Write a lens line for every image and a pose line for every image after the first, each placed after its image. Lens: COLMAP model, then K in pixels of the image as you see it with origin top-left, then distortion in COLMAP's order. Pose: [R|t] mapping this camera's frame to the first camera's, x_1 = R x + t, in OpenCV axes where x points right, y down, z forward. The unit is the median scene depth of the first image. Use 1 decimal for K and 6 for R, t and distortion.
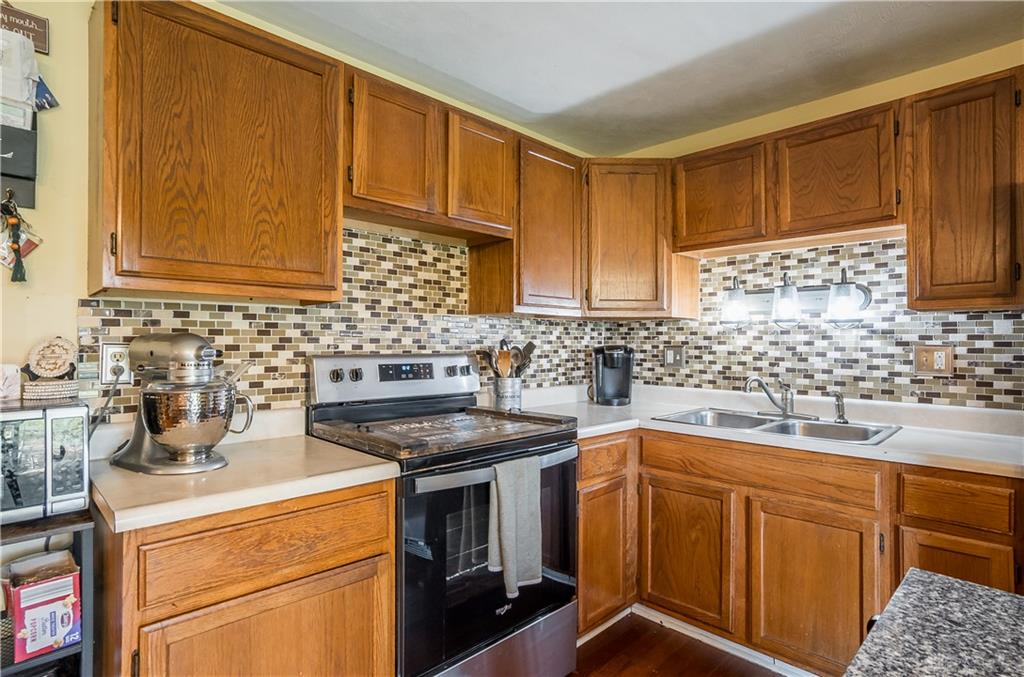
lens RADIAL K [[531.6, 0, 512.0], [0, 531.6, 338.5], [0, 0, 1]] dist [-0.004967, -0.000401]
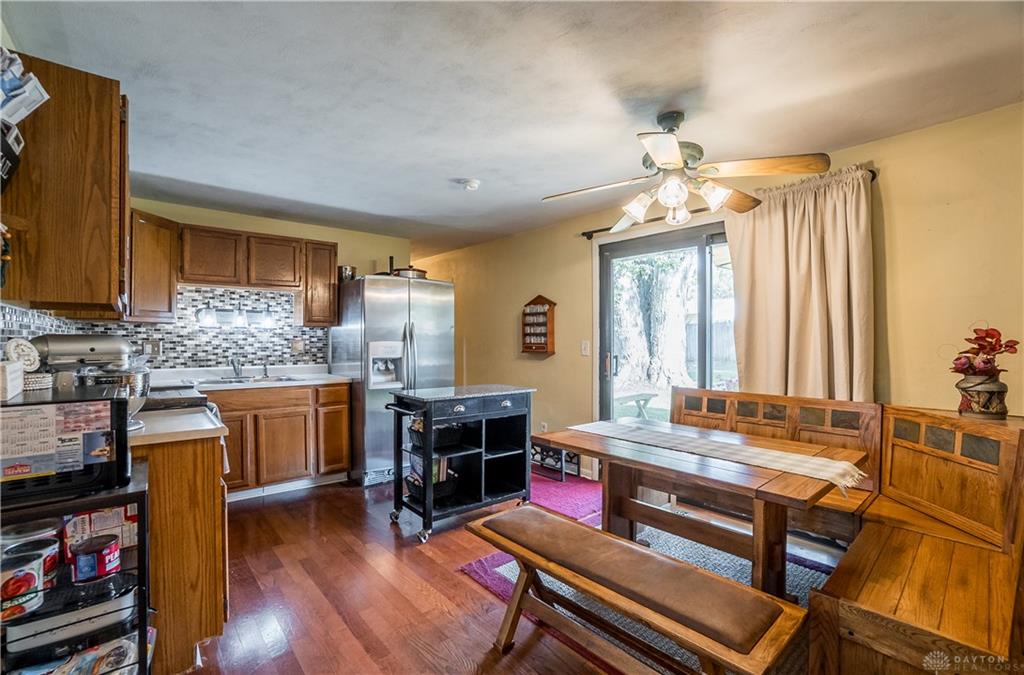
lens RADIAL K [[458.6, 0, 512.0], [0, 458.6, 337.5], [0, 0, 1]] dist [-0.022033, 0.000841]
pose [[0.070943, 0.000601, 0.997480, -1.048227], [-0.007517, 0.999972, -0.000068, -0.005160], [-0.997452, -0.007494, 0.070945, -0.091442]]
